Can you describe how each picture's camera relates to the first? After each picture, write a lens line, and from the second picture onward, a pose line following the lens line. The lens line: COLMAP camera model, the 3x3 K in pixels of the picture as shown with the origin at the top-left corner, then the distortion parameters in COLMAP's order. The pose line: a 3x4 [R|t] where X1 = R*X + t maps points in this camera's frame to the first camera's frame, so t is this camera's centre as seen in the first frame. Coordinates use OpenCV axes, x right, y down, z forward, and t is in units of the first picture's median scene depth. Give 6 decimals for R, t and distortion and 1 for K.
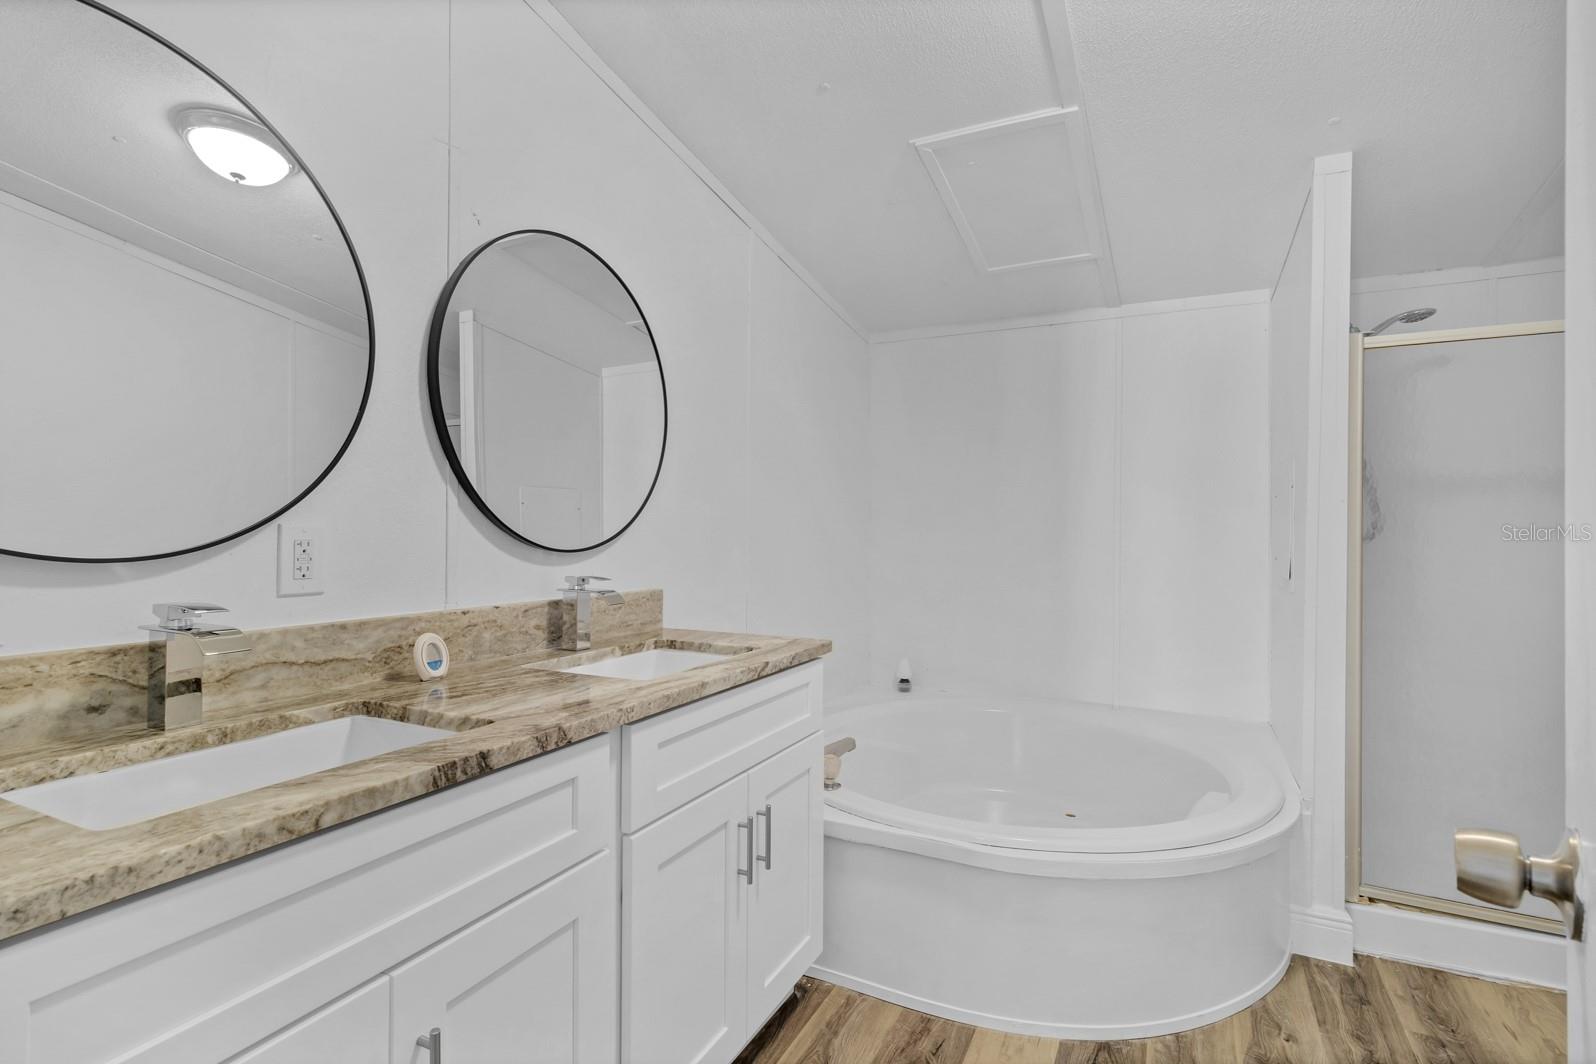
lens RADIAL K [[763.7, 0, 822.3], [0, 763.7, 526.9], [0, 0, 1]] dist [0.006368, -0.000772]
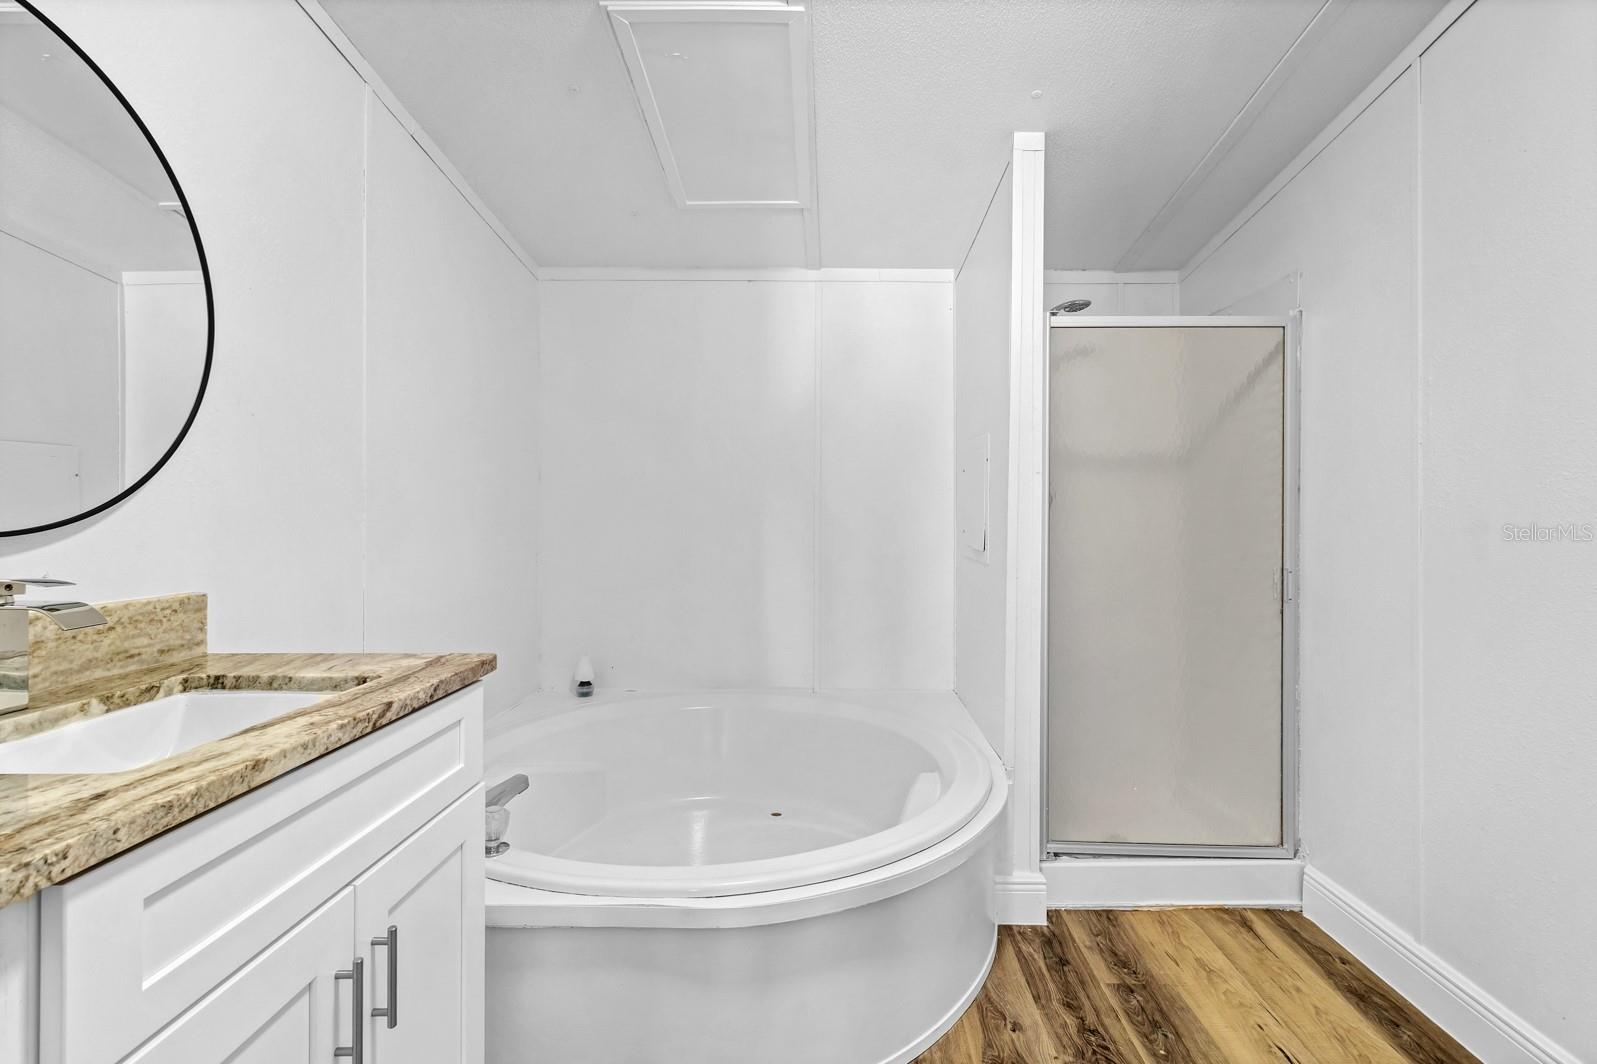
lens RADIAL K [[764.1, 0, 823.8], [0, 764.1, 510.1], [0, 0, 1]] dist [0.006368, -0.000772]
pose [[0.908989, -0.004906, 0.416792, -0.007054], [0.003183, 0.999983, 0.004829, 0.011900], [-0.416809, -0.003063, 0.908989, 0.224619]]
